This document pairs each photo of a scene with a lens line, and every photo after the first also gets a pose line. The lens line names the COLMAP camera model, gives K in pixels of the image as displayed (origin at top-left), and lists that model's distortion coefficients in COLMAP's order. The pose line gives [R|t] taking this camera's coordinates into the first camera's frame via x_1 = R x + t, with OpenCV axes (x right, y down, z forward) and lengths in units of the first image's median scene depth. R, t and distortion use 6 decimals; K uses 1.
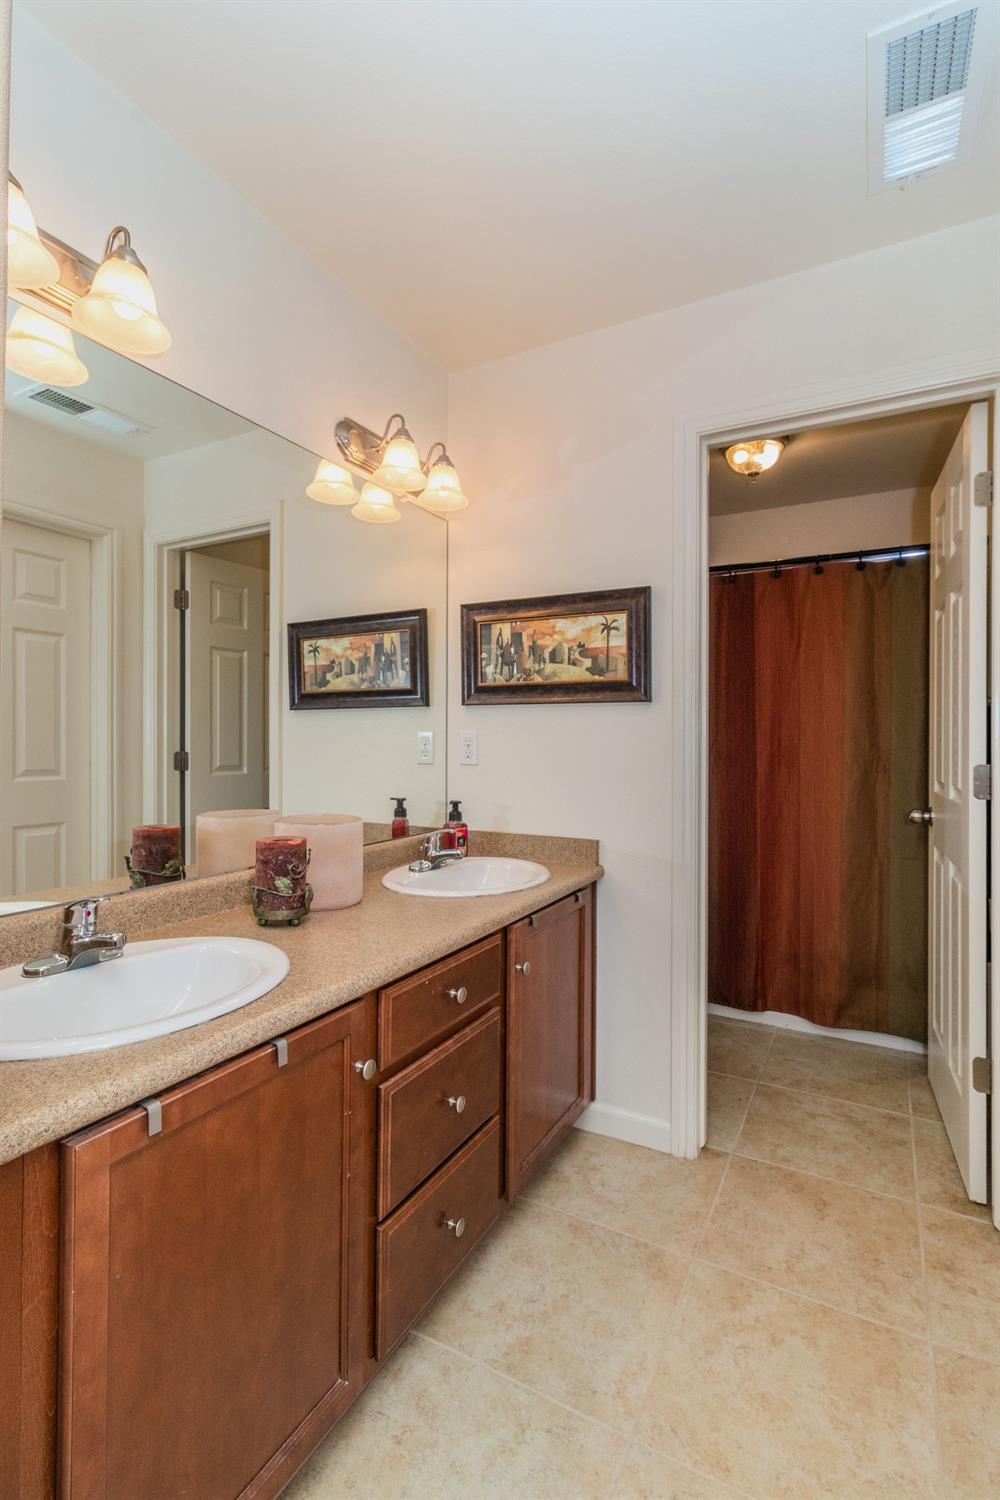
lens RADIAL K [[691.3, 0, 505.5], [0, 691.3, 747.6], [0, 0, 1]] dist [-0.002004, 0.000201]
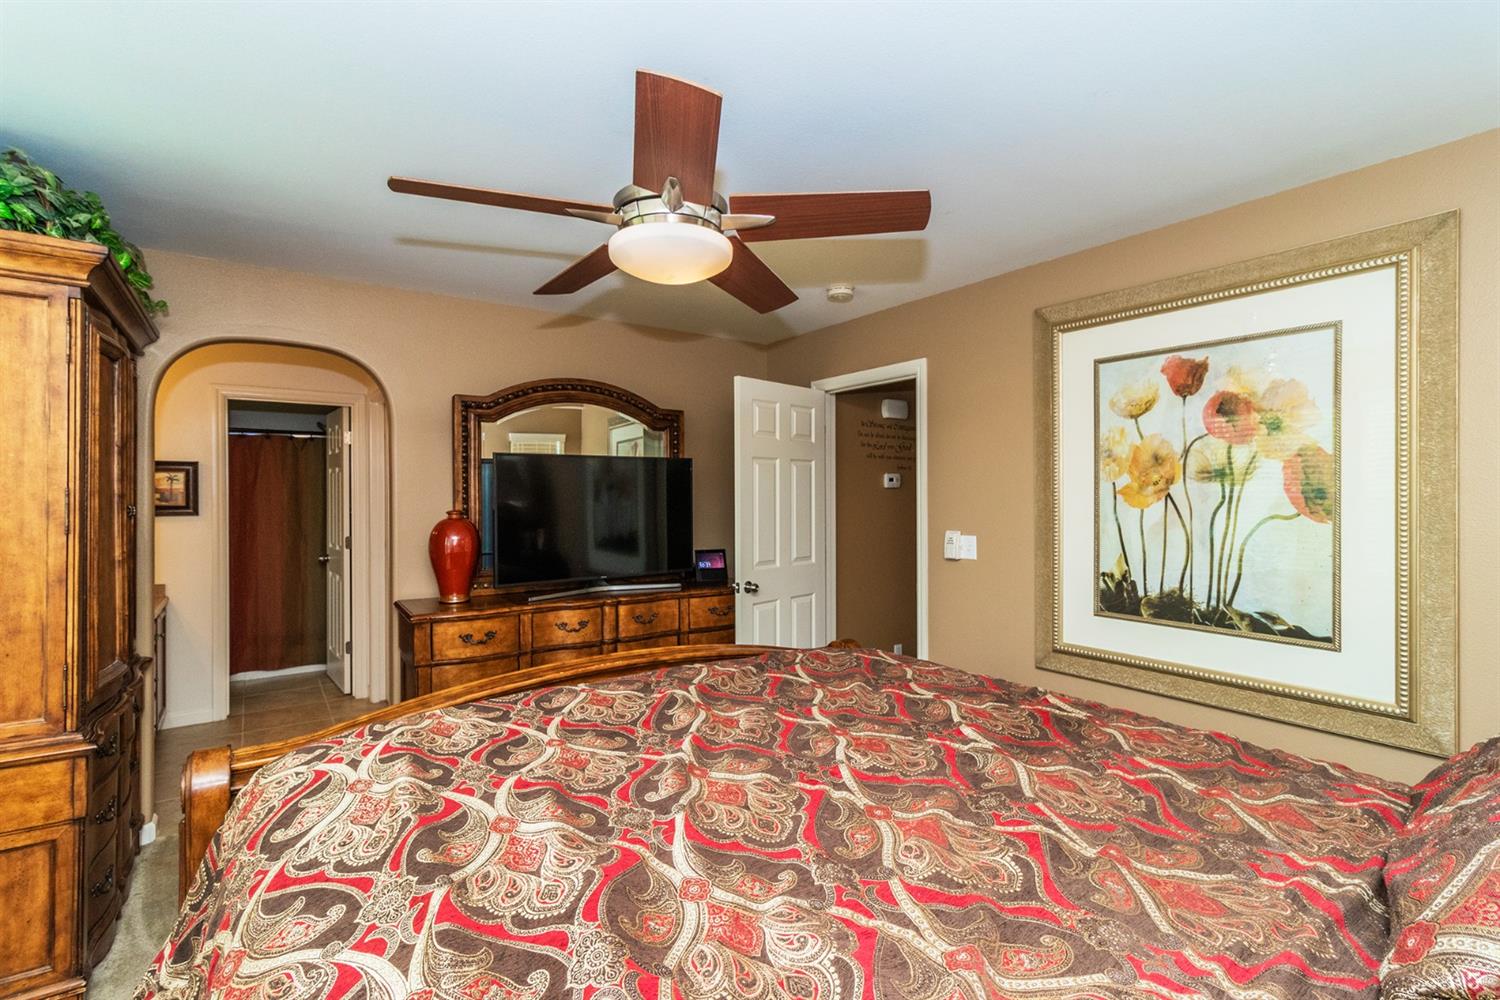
lens RADIAL K [[691.3, 0, 753.1], [0, 691.3, 495.4], [0, 0, 1]] dist [-0.002004, 0.000201]
pose [[0.434876, -0.008424, 0.900451, -0.935993], [0.007035, 0.999958, 0.005957, -0.124415], [-0.900463, 0.003744, 0.434916, -1.426367]]
